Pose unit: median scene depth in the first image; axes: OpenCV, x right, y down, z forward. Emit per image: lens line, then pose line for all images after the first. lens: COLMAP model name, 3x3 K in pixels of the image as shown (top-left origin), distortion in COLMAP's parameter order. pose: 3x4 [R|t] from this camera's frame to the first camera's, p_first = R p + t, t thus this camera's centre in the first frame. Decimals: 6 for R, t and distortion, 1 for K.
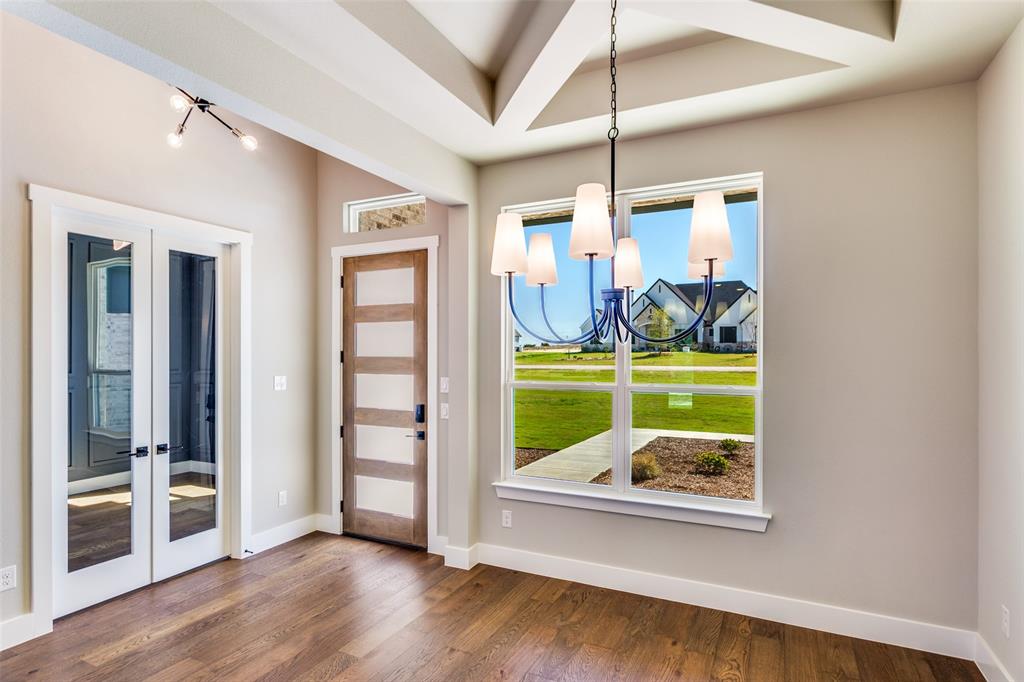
lens RADIAL K [[548.3, 0, 511.7], [0, 548.3, 350.0], [0, 0, 1]] dist [0.002234, -0.000029]
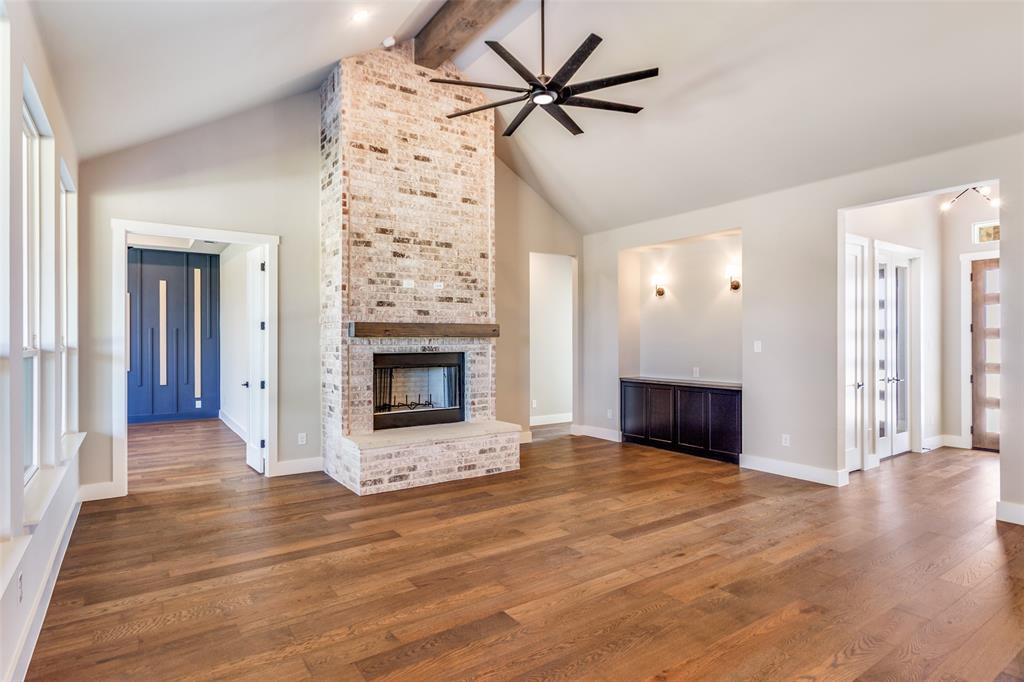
lens RADIAL K [[548.3, 0, 512.1], [0, 548.3, 335.6], [0, 0, 1]] dist [0.002234, -0.000029]
pose [[0.875885, -0.012255, -0.482364, -0.678731], [0.008442, 0.999914, -0.010075, 0.037026], [0.482446, 0.004752, 0.875913, -0.887378]]
